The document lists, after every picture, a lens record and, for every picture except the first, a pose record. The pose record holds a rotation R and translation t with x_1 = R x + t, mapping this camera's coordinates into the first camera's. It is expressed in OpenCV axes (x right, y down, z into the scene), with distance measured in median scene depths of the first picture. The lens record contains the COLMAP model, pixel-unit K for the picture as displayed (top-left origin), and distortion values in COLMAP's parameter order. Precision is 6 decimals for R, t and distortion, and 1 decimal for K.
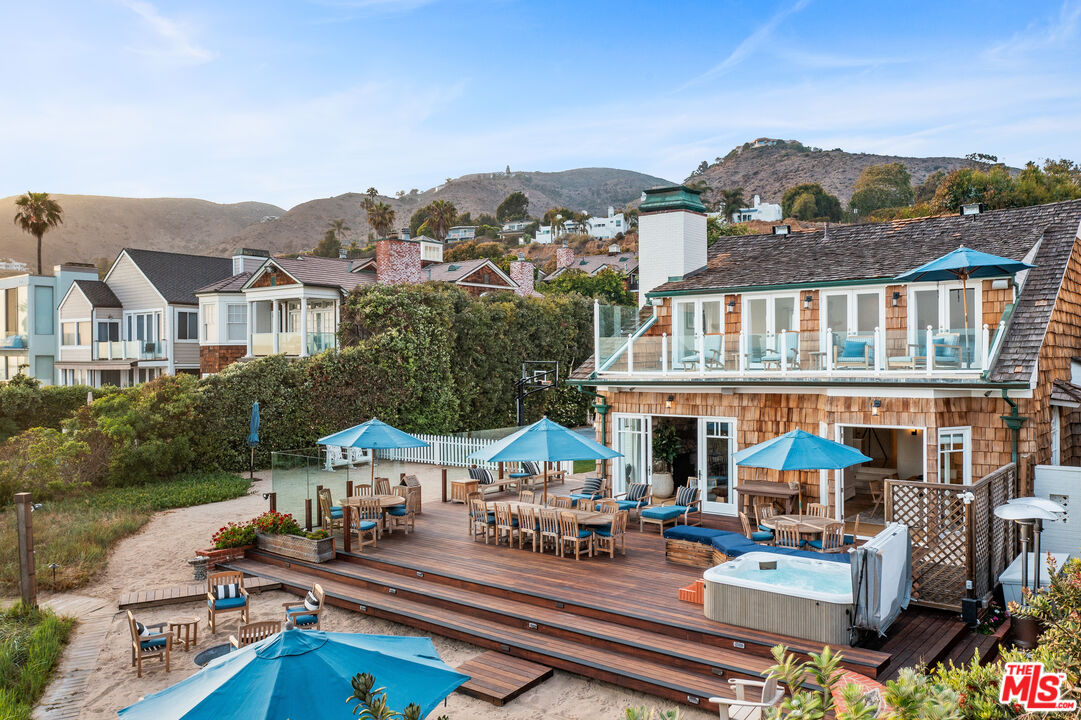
lens RADIAL K [[873.1, 0, 540.5], [0, 873.1, 360.0], [0, 0, 1]] dist [-0.004213, -0.000940]
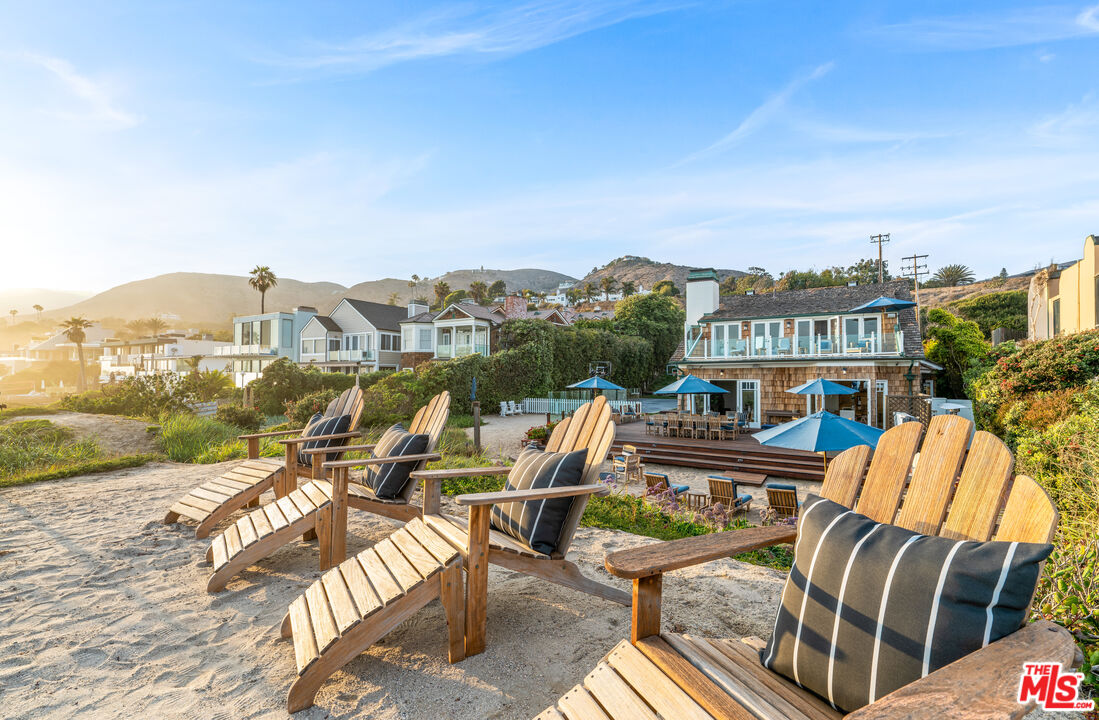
lens RADIAL K [[505.0, 0, 548.3], [0, 505.0, 368.4], [0, 0, 1]] dist [0.001534, 0.000229]
pose [[0.993737, 0.013041, 0.110980, -0.256575], [-0.010452, 0.999660, -0.023878, 0.047331], [-0.111254, 0.022568, 0.993536, -0.074657]]
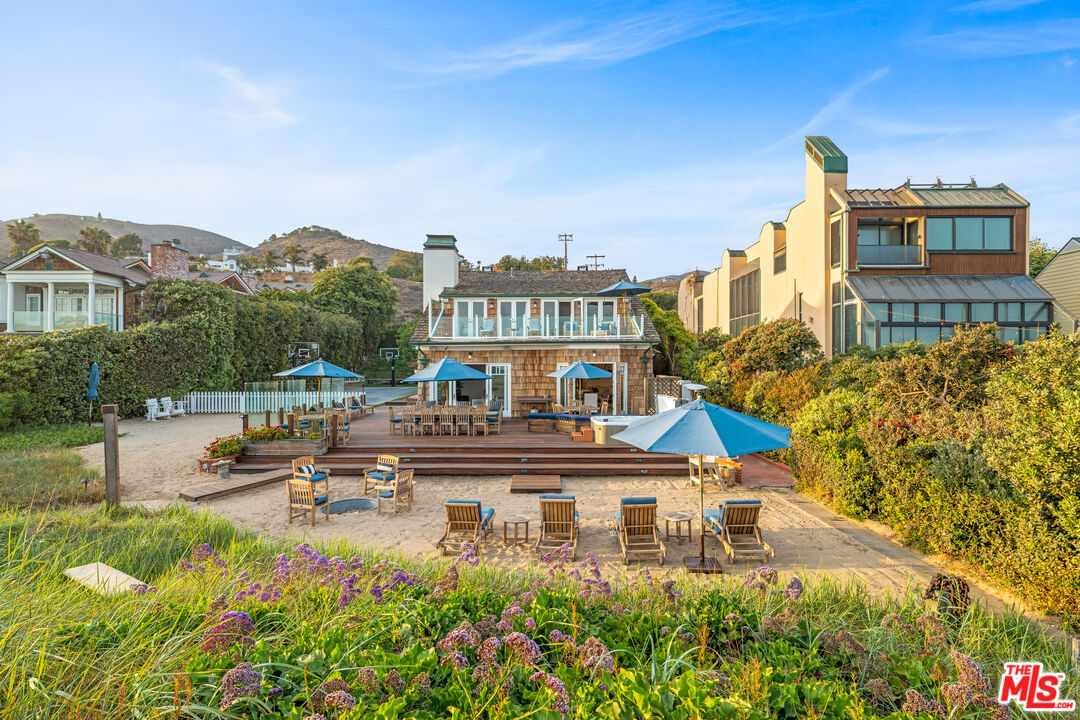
lens RADIAL K [[522.7, 0, 545.7], [0, 522.7, 360.7], [0, 0, 1]] dist [0.002136, 0.000783]
pose [[0.773763, 0.008698, 0.633415, -0.269316], [0.000104, 0.999904, -0.013858, 0.049117], [-0.633475, 0.010789, 0.773688, 0.065085]]
